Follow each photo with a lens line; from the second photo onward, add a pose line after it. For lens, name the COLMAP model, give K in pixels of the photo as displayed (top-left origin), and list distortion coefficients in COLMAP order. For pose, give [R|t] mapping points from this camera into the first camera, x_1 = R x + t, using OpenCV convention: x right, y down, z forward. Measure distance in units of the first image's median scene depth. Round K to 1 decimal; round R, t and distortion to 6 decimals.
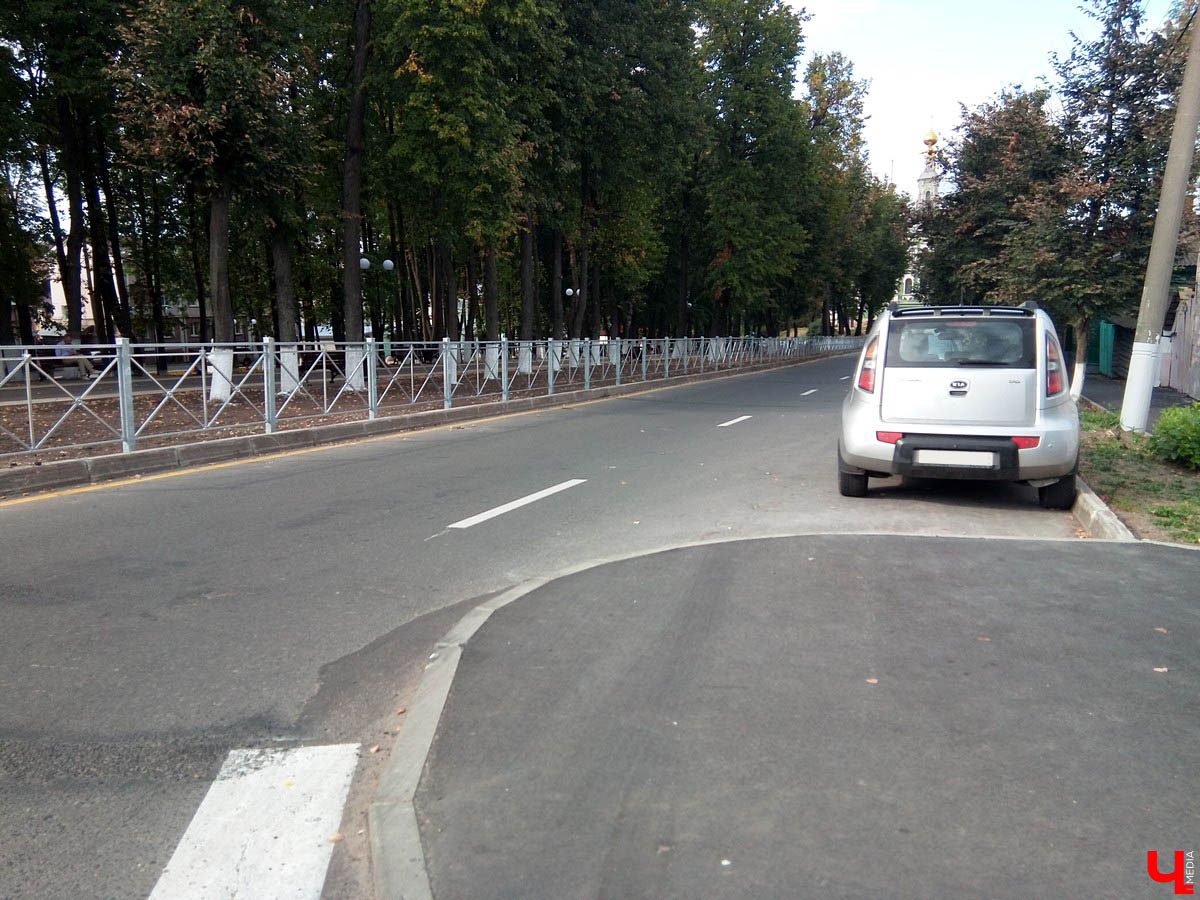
lens RADIAL K [[900.4, 0, 605.9], [0, 900.4, 454.6], [0, 0, 1]] dist [-0.016264, -0.027038]
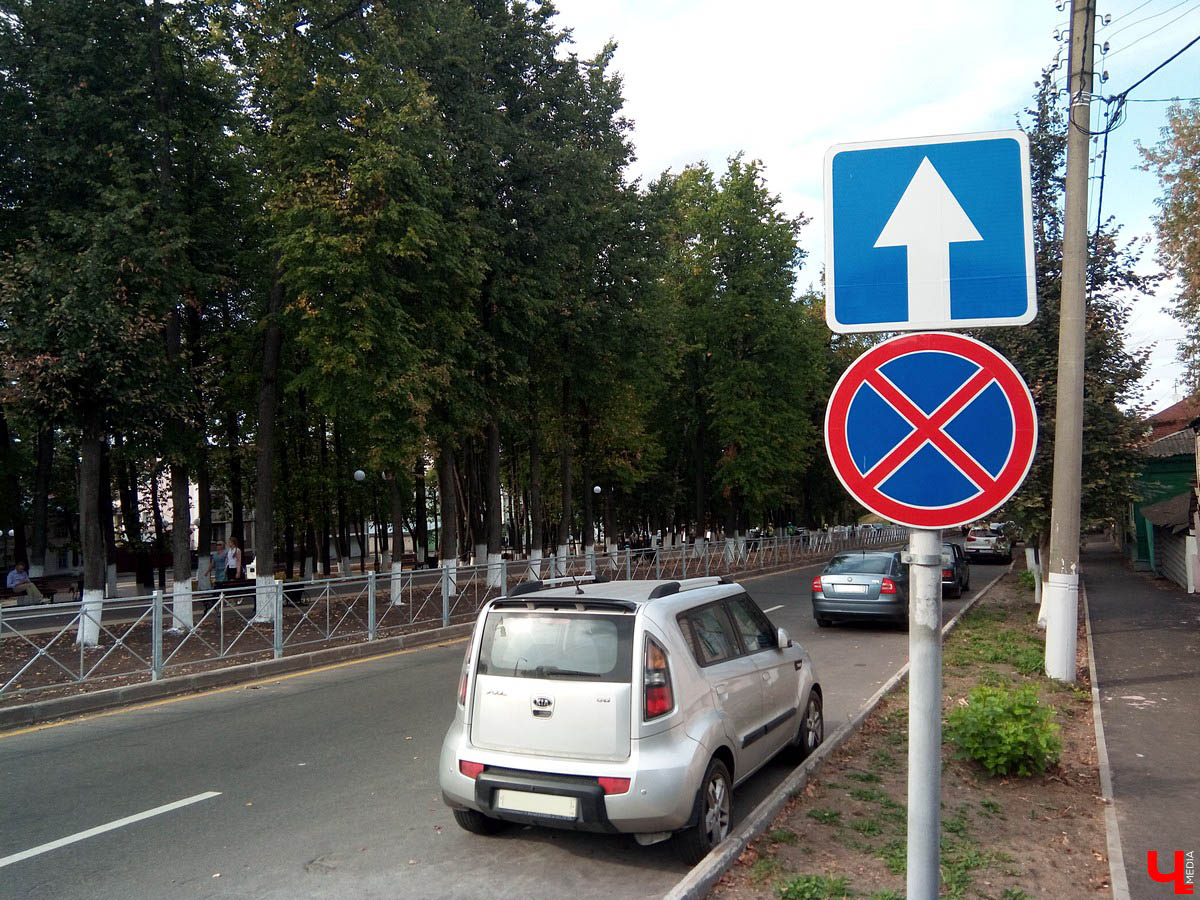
lens RADIAL K [[900.4, 0, 597.0], [0, 900.4, 456.4], [0, 0, 1]] dist [-0.016264, -0.027038]
pose [[0.995681, -0.036523, -0.085349, 0.192091], [0.018049, 0.977975, -0.207940, -0.046166], [0.091064, 0.205501, 0.974411, 0.076819]]
